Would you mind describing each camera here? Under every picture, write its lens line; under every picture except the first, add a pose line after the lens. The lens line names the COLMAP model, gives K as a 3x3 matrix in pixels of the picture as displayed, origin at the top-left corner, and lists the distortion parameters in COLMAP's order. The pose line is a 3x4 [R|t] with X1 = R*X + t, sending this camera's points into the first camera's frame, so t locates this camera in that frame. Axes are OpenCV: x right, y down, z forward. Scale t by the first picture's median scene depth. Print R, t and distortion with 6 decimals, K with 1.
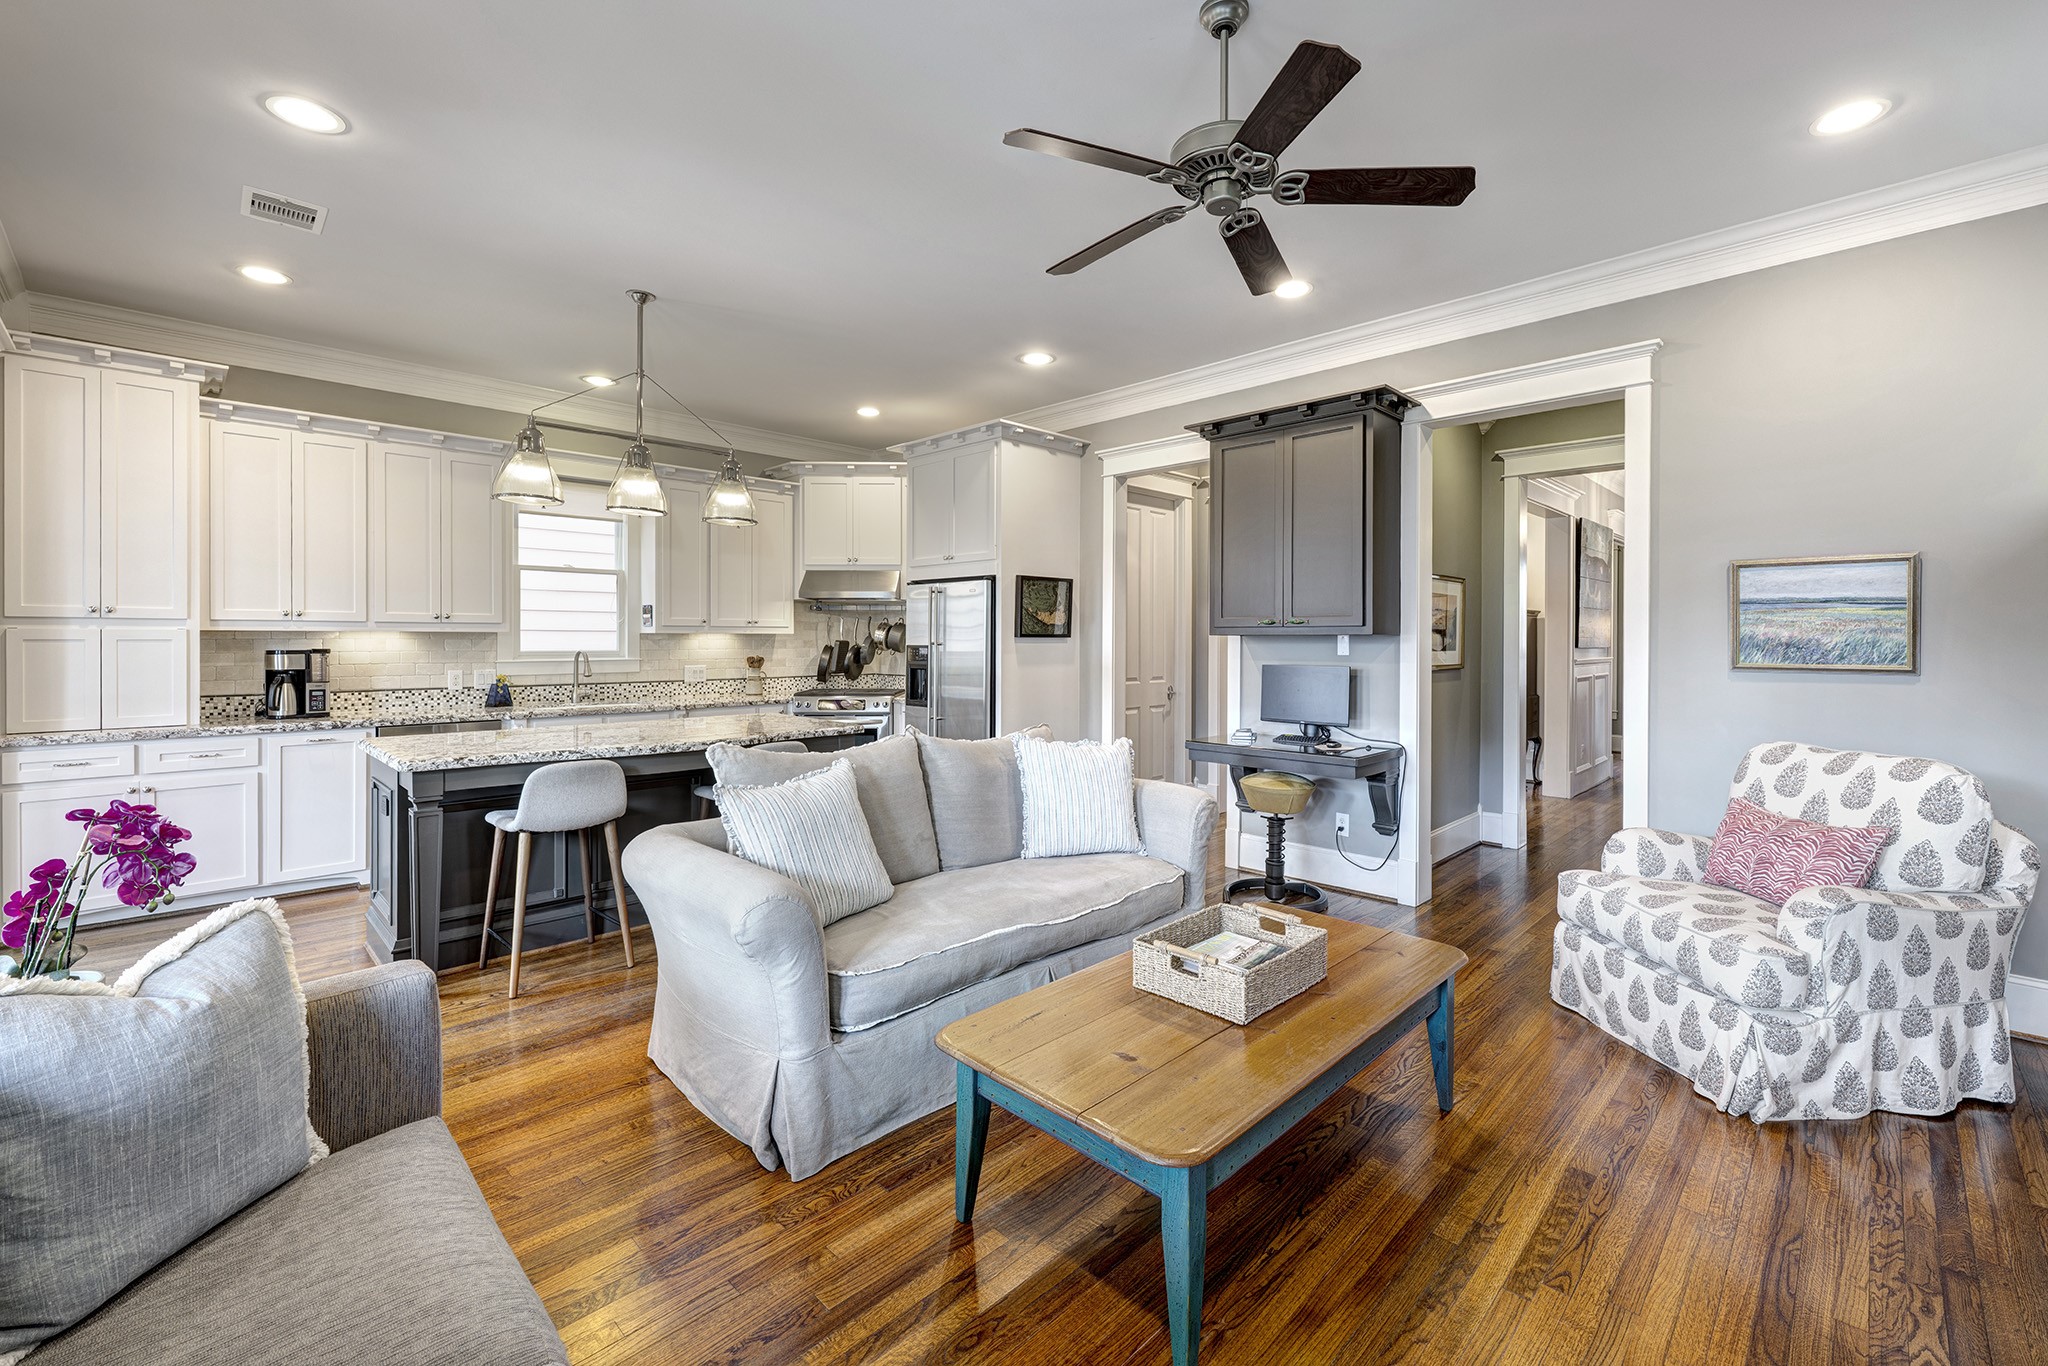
lens RADIAL K [[884.9, 0, 1035.7], [0, 884.9, 639.7], [0, 0, 1]] dist [0.002225, 0.000135]
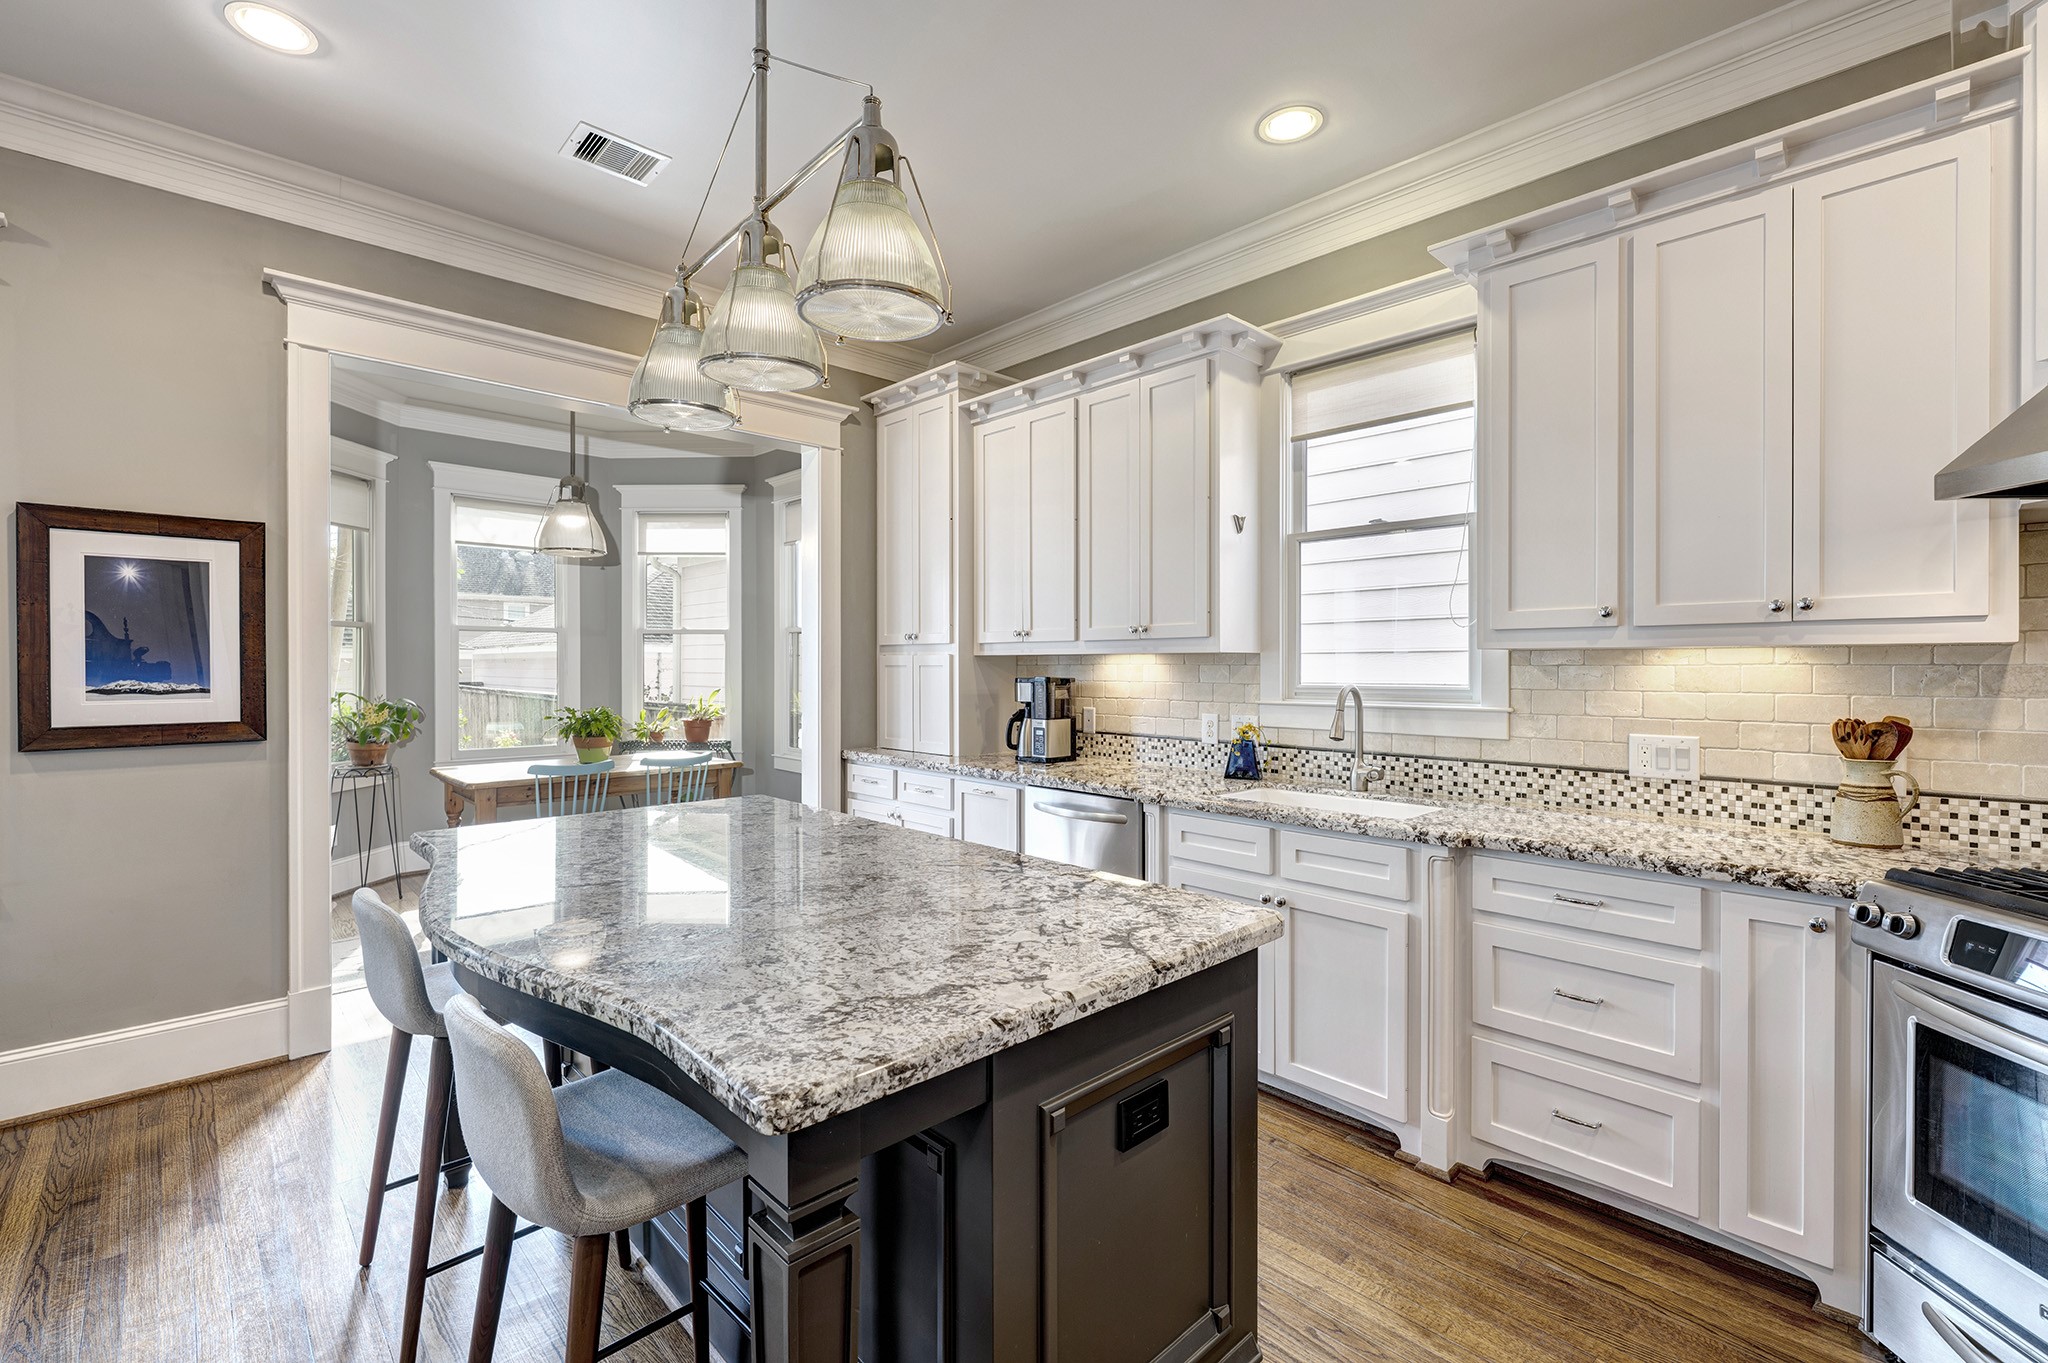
lens RADIAL K [[892.1, 0, 1028.2], [0, 892.1, 670.2], [0, 0, 1]] dist [-0.000888, 0.000434]
pose [[-0.022066, 0.001555, -0.999755, -0.007339], [-0.001445, 0.999998, 0.001587, 0.002749], [0.999755, 0.001480, -0.022064, 0.938300]]
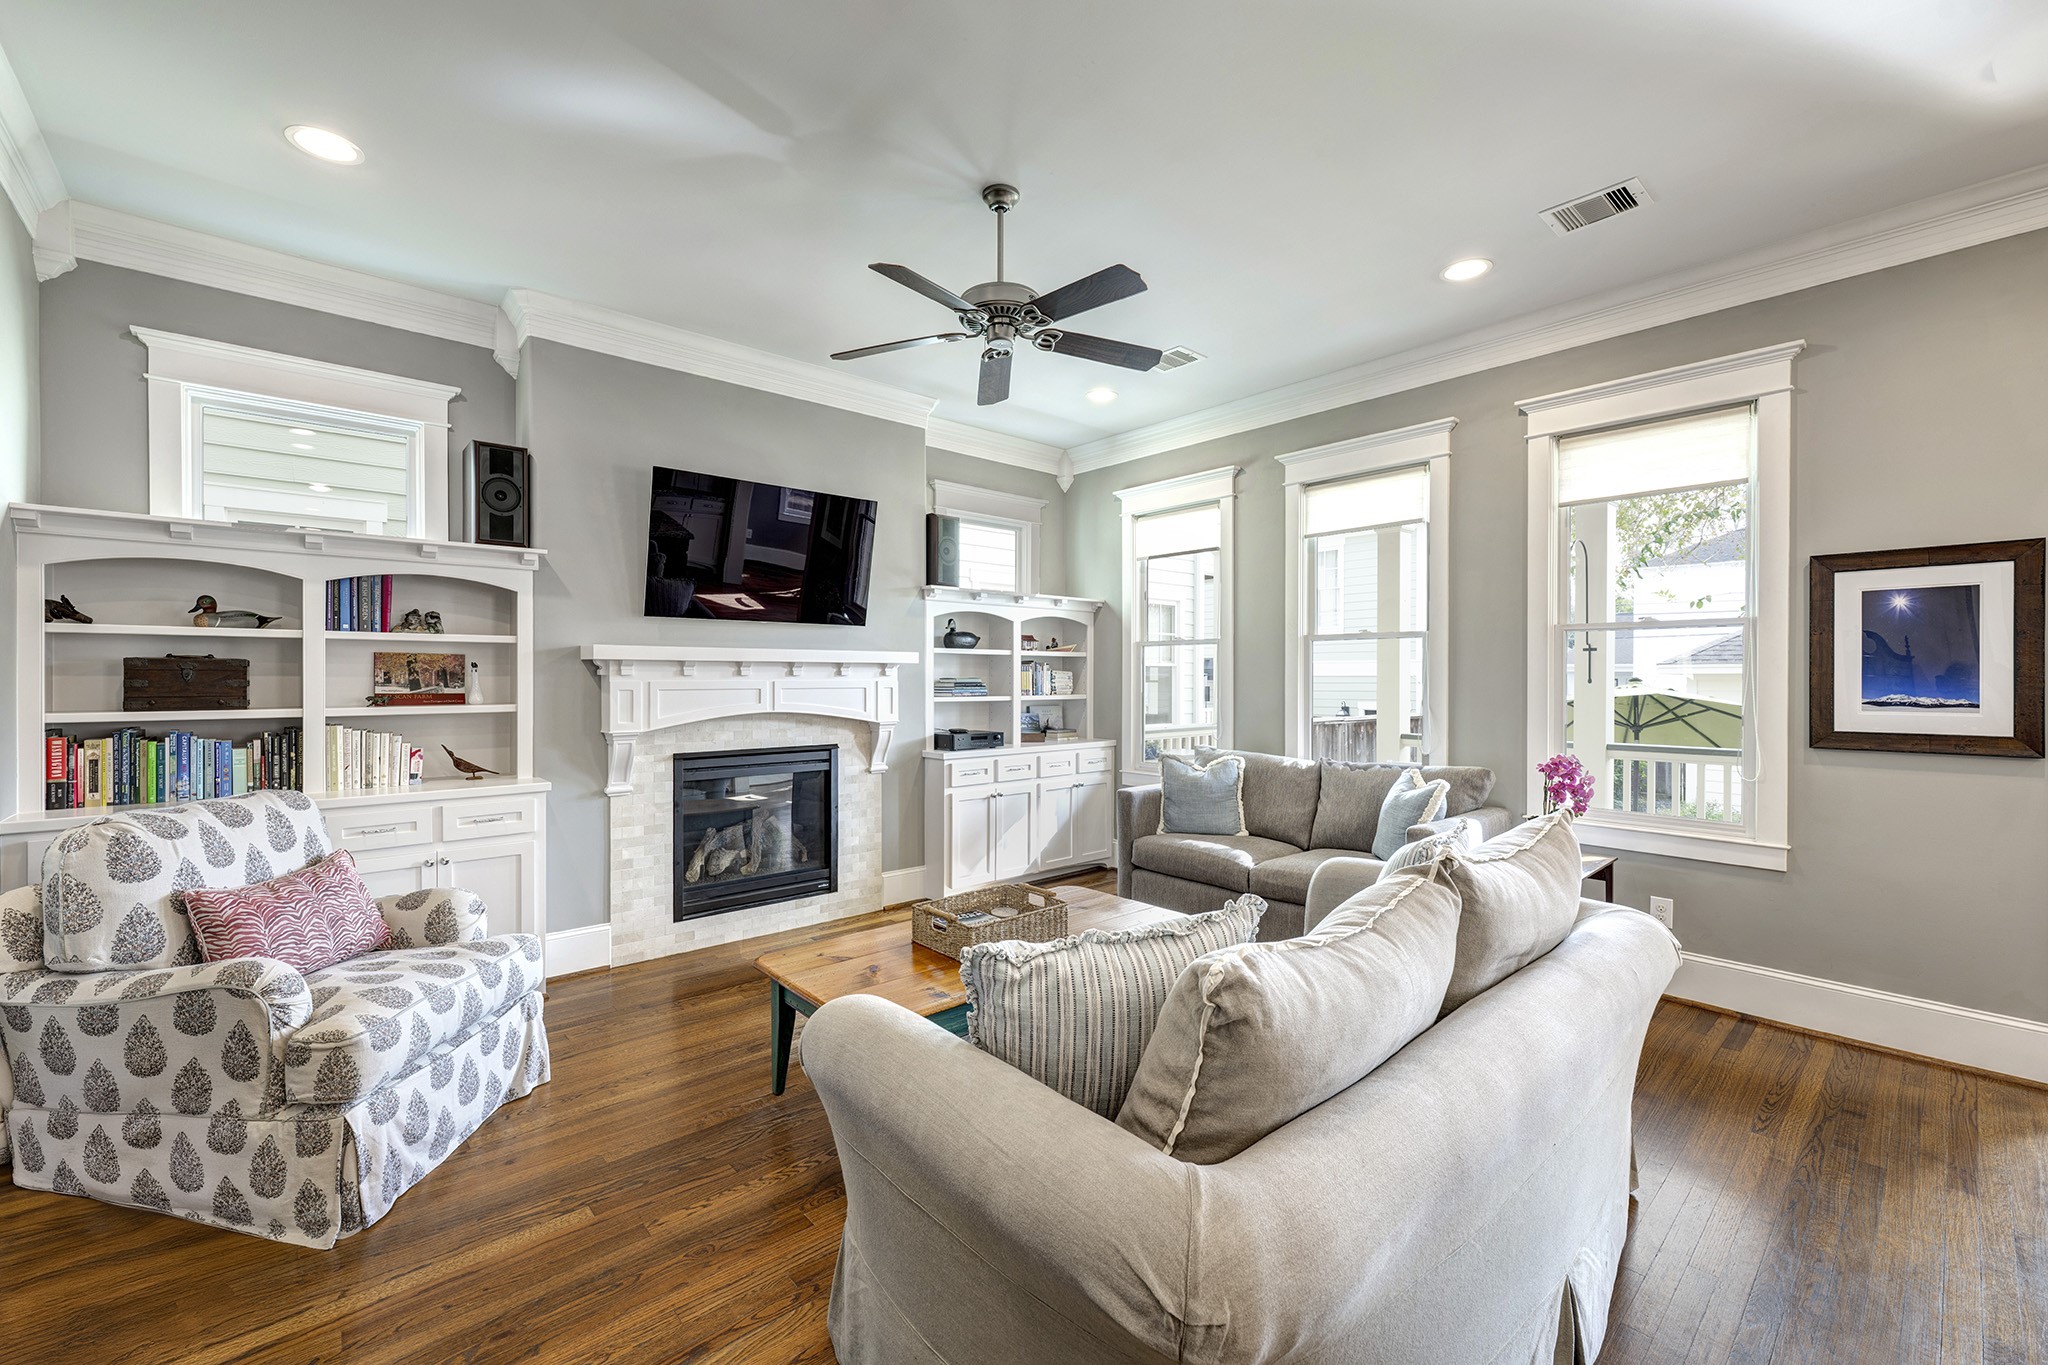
lens RADIAL K [[828.5, 0, 978.6], [0, 828.5, 681.1], [0, 0, 1]] dist [-0.000891, -0.000359]
pose [[-0.995780, -0.004838, 0.091640, 0.056929], [-0.004236, 0.999968, 0.006762, -0.000184], [-0.091670, 0.006345, -0.995769, 1.021605]]
